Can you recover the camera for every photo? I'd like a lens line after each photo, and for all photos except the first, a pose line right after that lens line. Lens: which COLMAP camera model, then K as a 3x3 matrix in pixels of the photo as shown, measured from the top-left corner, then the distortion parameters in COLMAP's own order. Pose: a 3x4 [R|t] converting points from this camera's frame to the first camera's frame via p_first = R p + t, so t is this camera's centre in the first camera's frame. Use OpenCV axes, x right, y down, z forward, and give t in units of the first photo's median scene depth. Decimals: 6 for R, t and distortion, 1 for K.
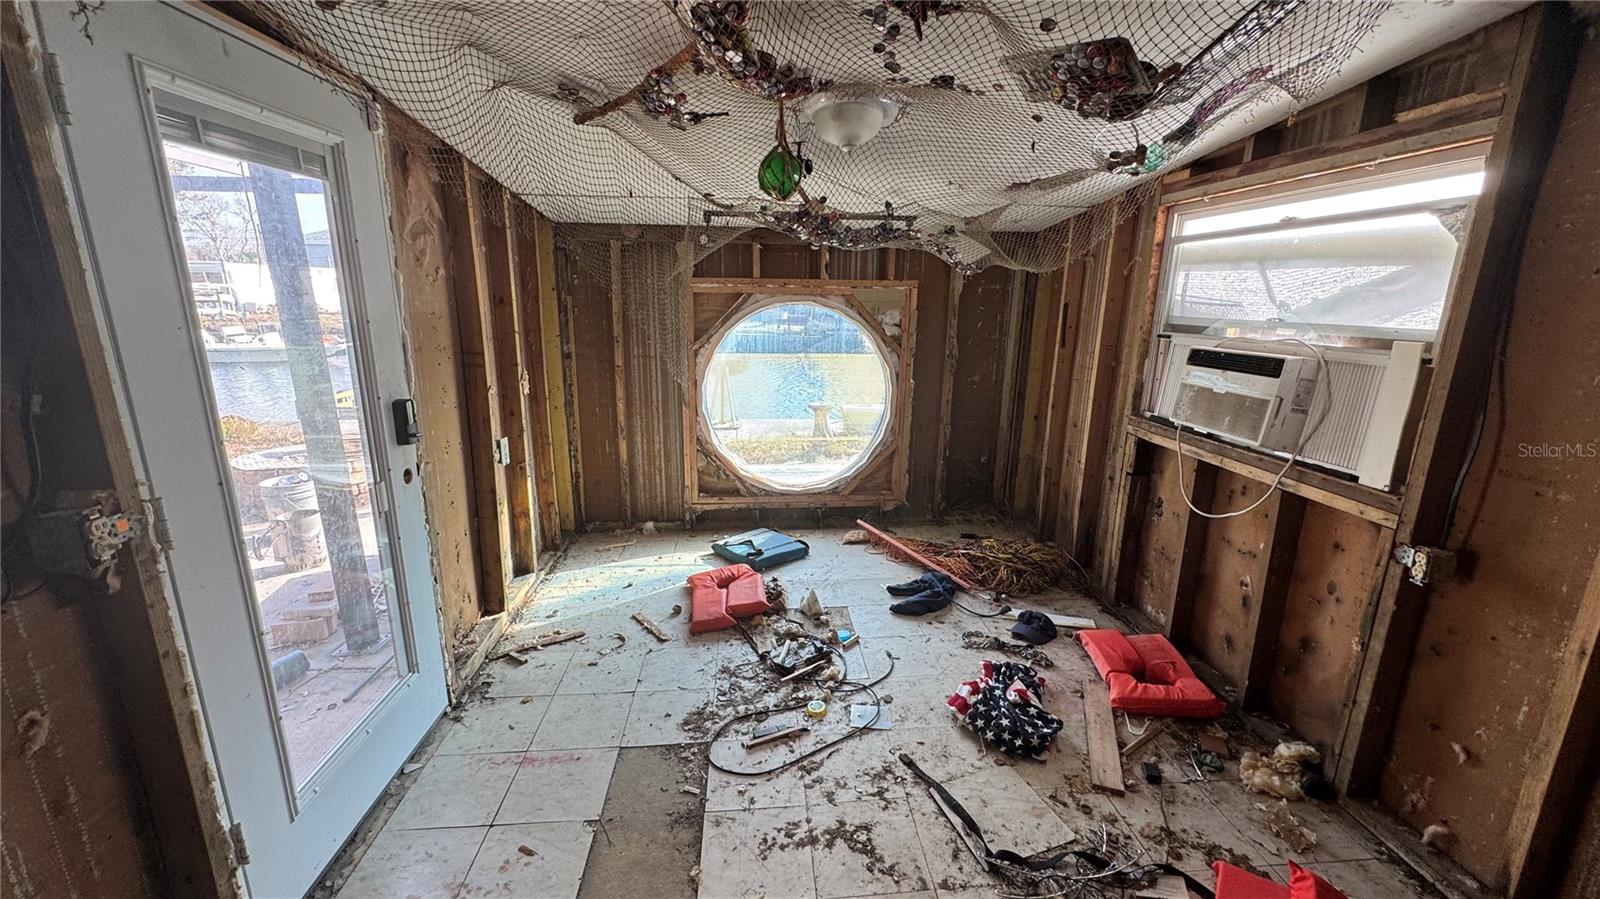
lens RADIAL K [[635.2, 0, 800.2], [0, 635.2, 453.4], [0, 0, 1]] dist [-0.000607, -0.000368]
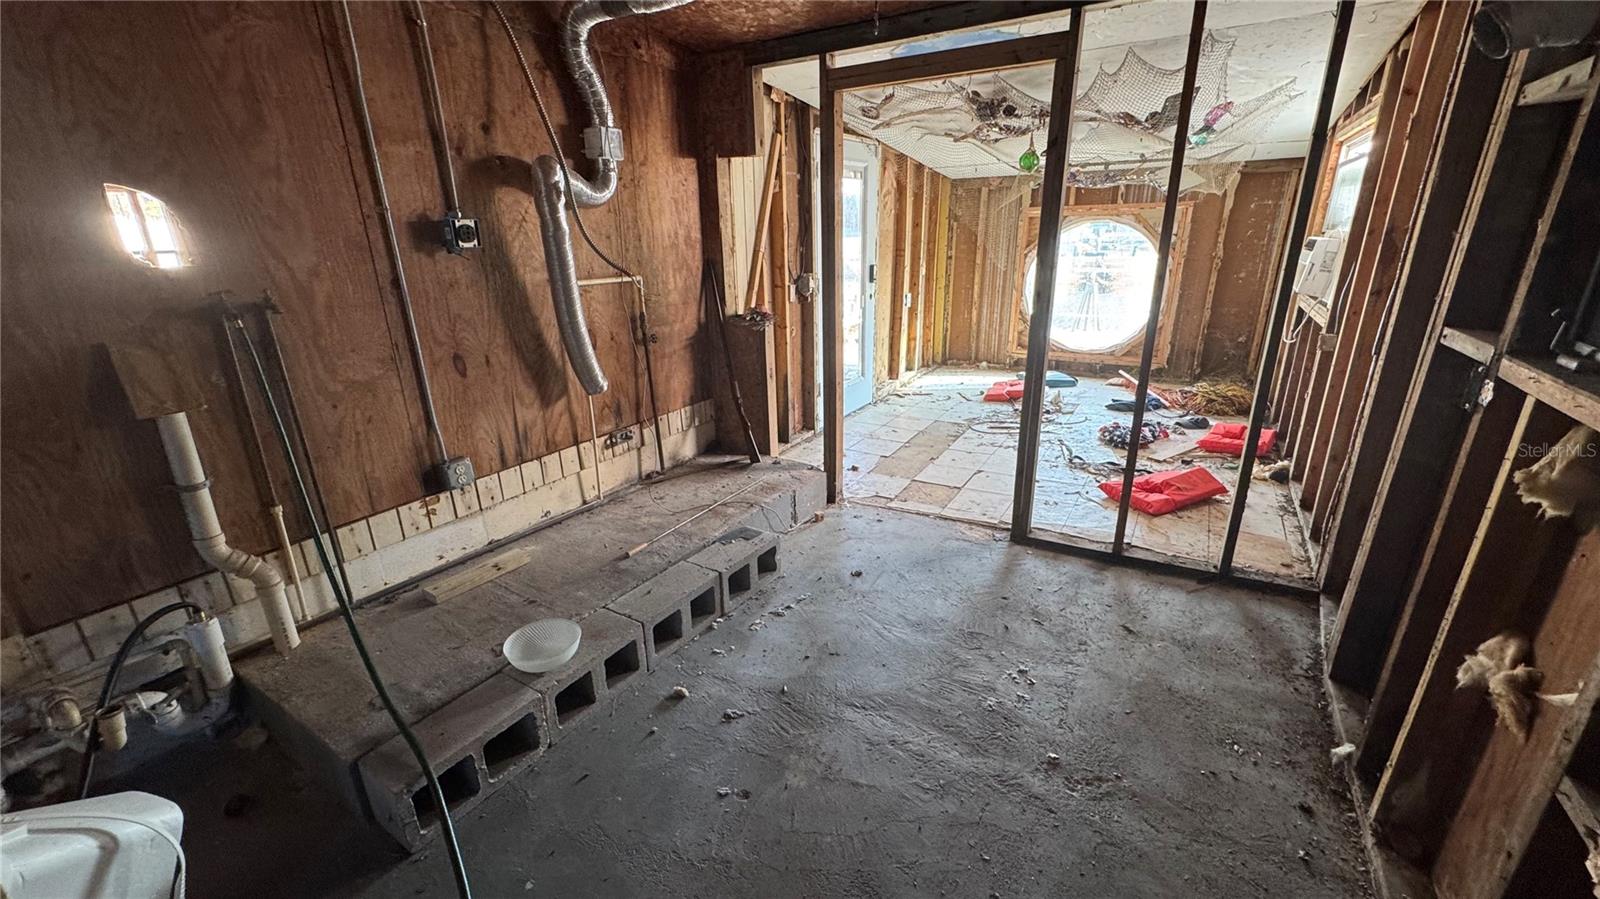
lens RADIAL K [[635.2, 0, 800.2], [0, 635.2, 453.4], [0, 0, 1]] dist [-0.000607, -0.000368]
pose [[0.811203, 0.165279, -0.560921, 0.379992], [-0.109816, 0.985217, 0.131486, 0.198813], [0.574360, -0.045064, 0.817361, -0.709009]]
